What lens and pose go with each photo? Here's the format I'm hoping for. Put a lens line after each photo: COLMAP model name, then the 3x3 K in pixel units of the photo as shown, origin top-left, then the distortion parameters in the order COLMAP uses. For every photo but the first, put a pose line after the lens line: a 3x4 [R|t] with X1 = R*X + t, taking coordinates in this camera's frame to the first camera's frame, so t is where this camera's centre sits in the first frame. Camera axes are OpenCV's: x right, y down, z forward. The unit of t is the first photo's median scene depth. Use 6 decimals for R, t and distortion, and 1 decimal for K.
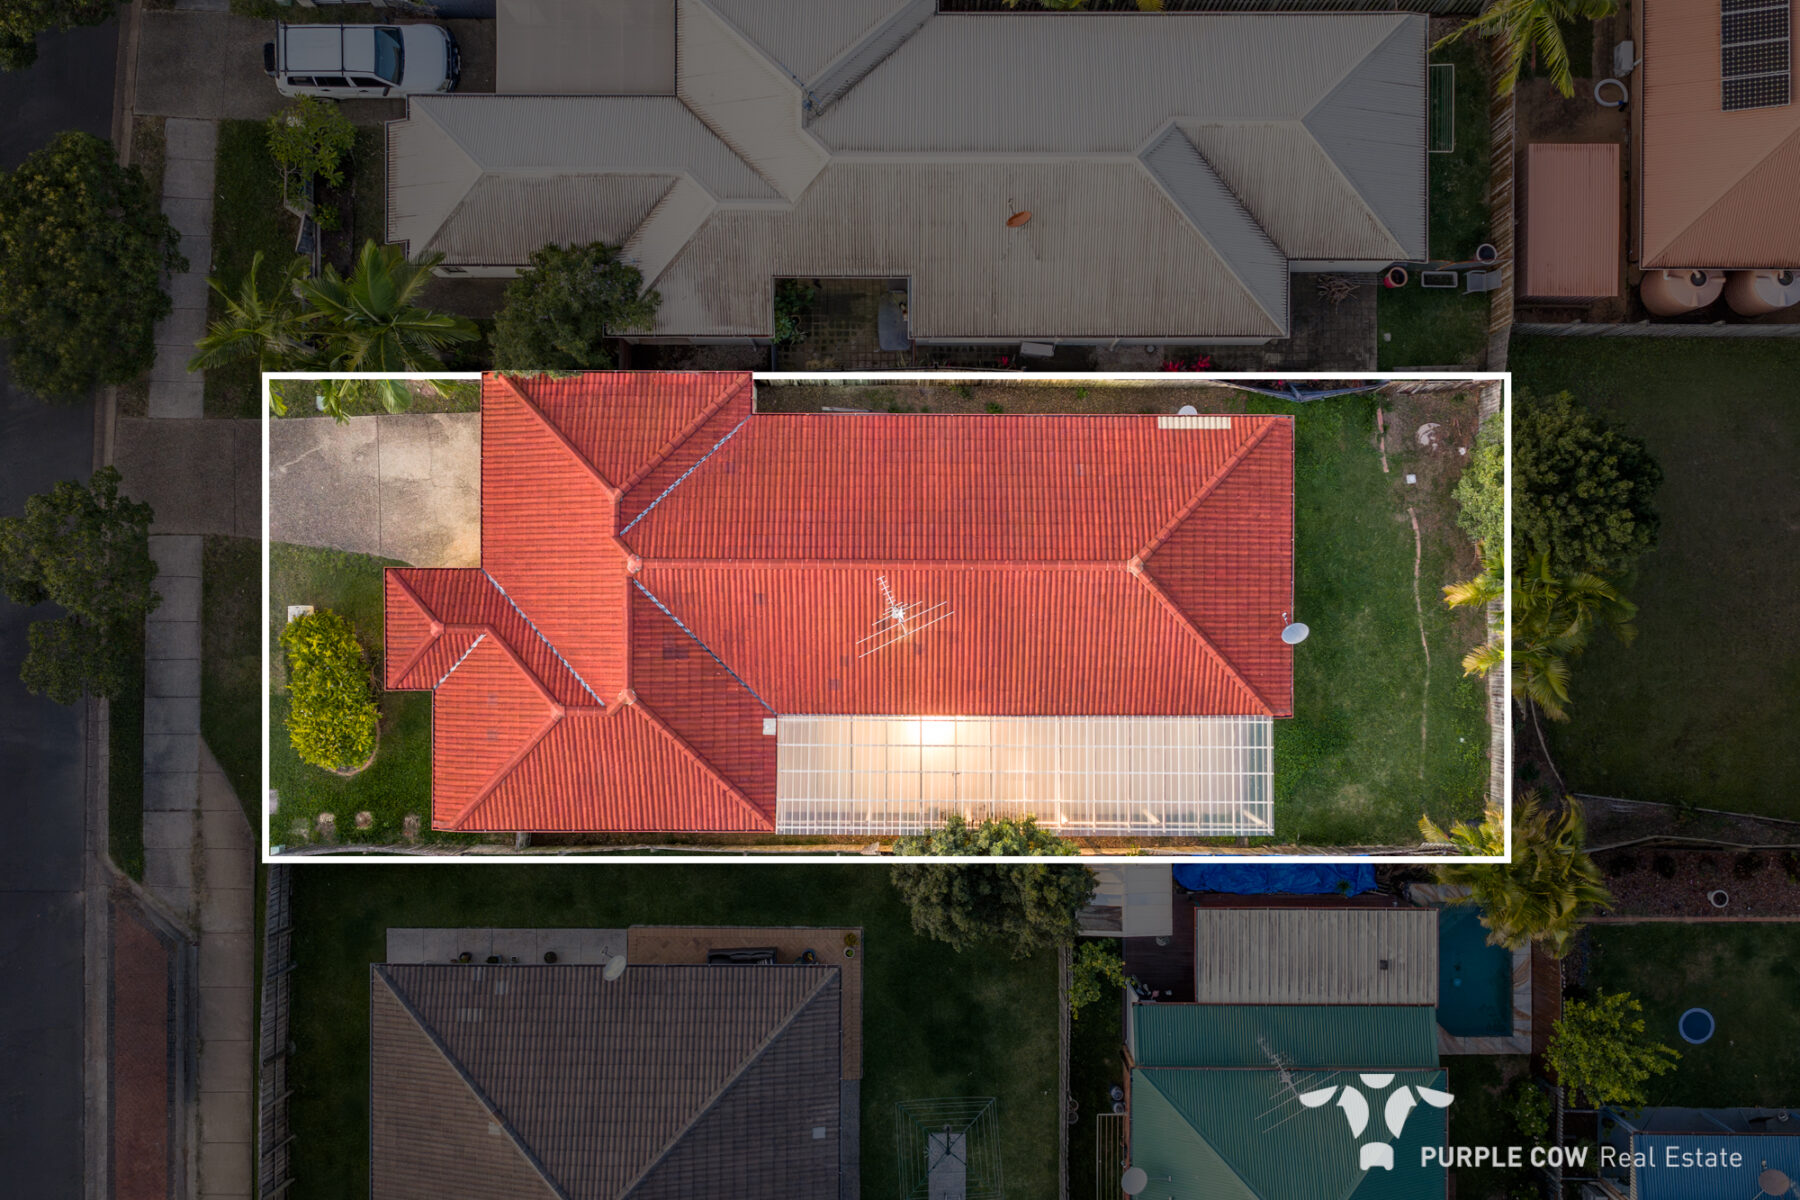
lens RADIAL K [[1775.6, 0, 894.2], [0, 1775.6, 594.9], [0, 0, 1]] dist [0.031473, 0.000768]
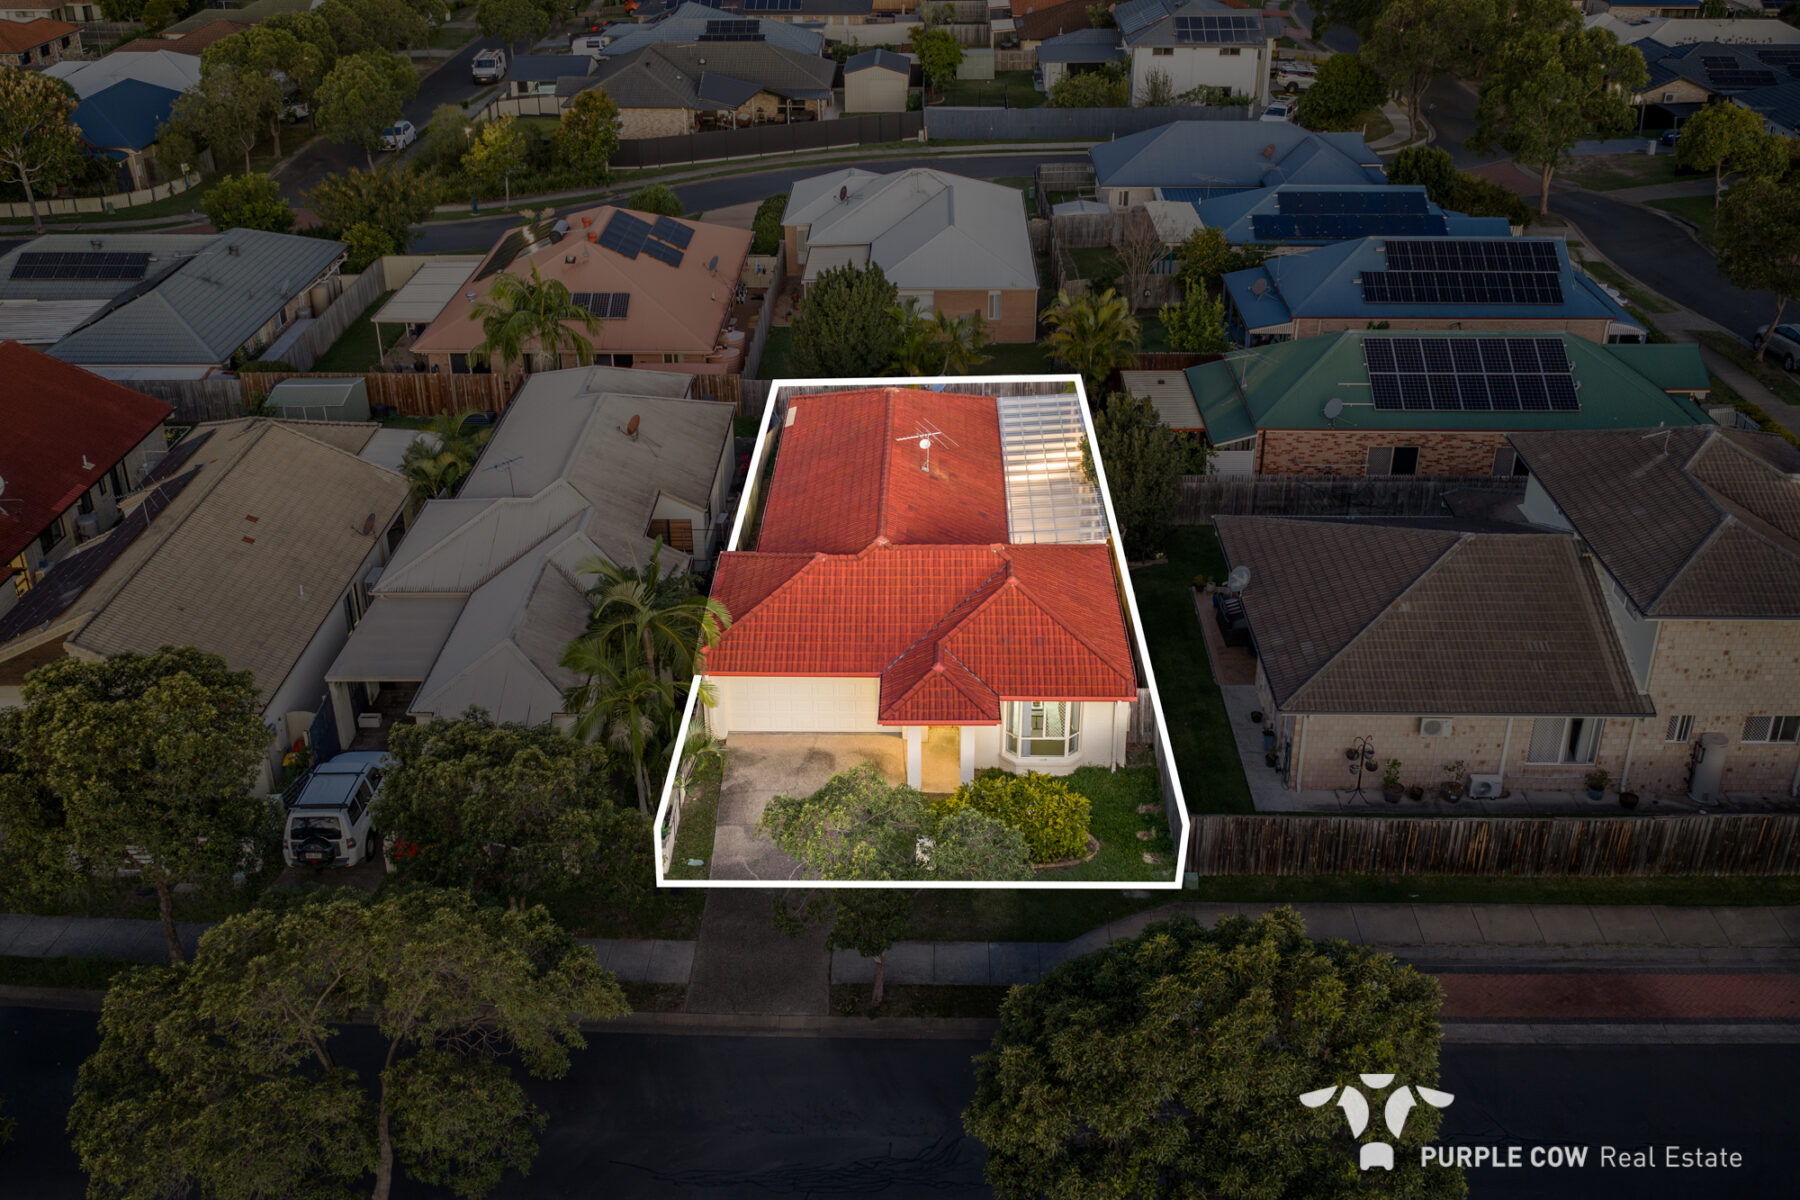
lens RADIAL K [[1775.6, 0, 894.2], [0, 1775.6, 594.9], [0, 0, 1]] dist [0.031473, 0.000768]
pose [[0.017835, -0.443405, 0.896144, -1.149414], [0.999825, 0.002783, -0.018522, 0.011685], [0.005719, 0.896317, 0.443377, 0.500270]]
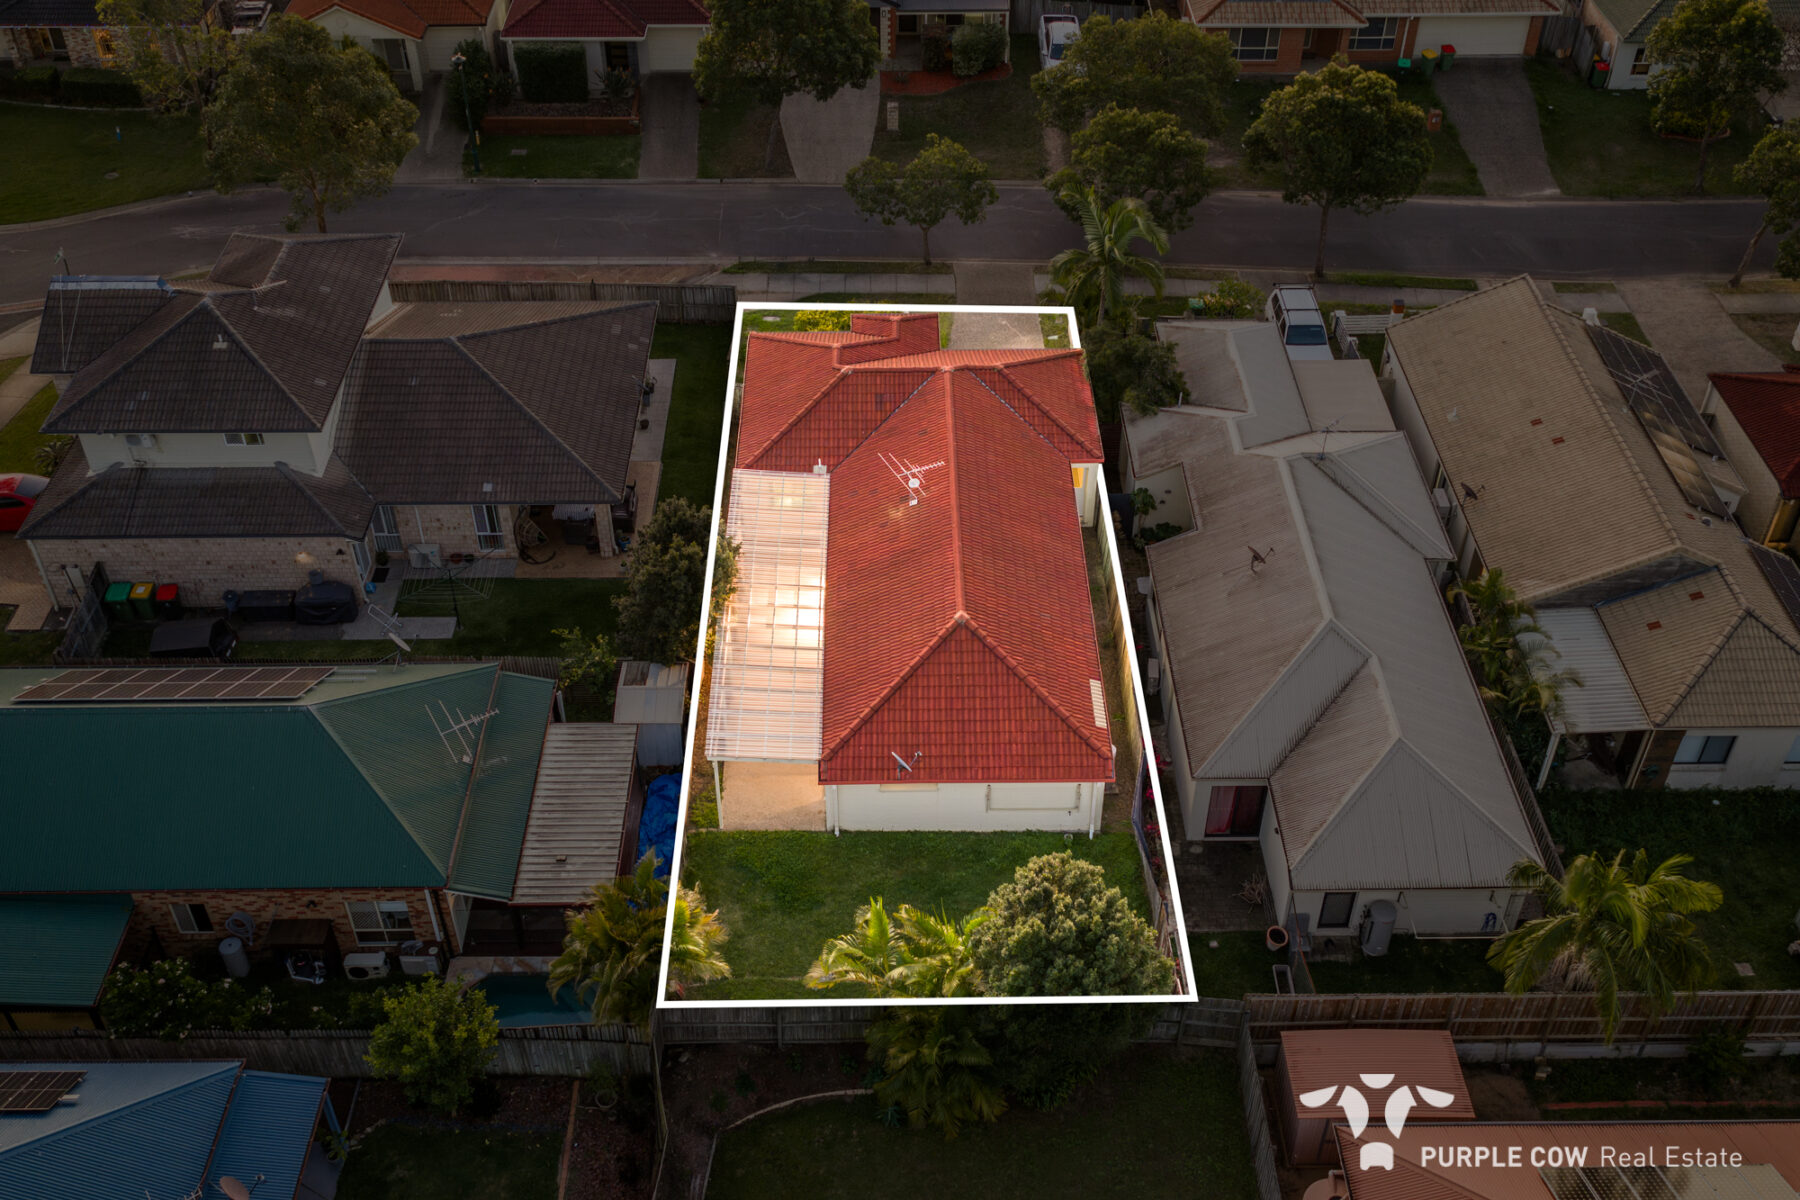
lens RADIAL K [[1775.6, 0, 894.2], [0, 1775.6, 594.9], [0, 0, 1]] dist [0.031473, 0.000768]
pose [[0.011952, 0.642445, -0.766238, 0.936055], [-0.999926, 0.005833, -0.010706, 0.035978], [-0.002408, 0.766309, 0.642467, 0.268246]]
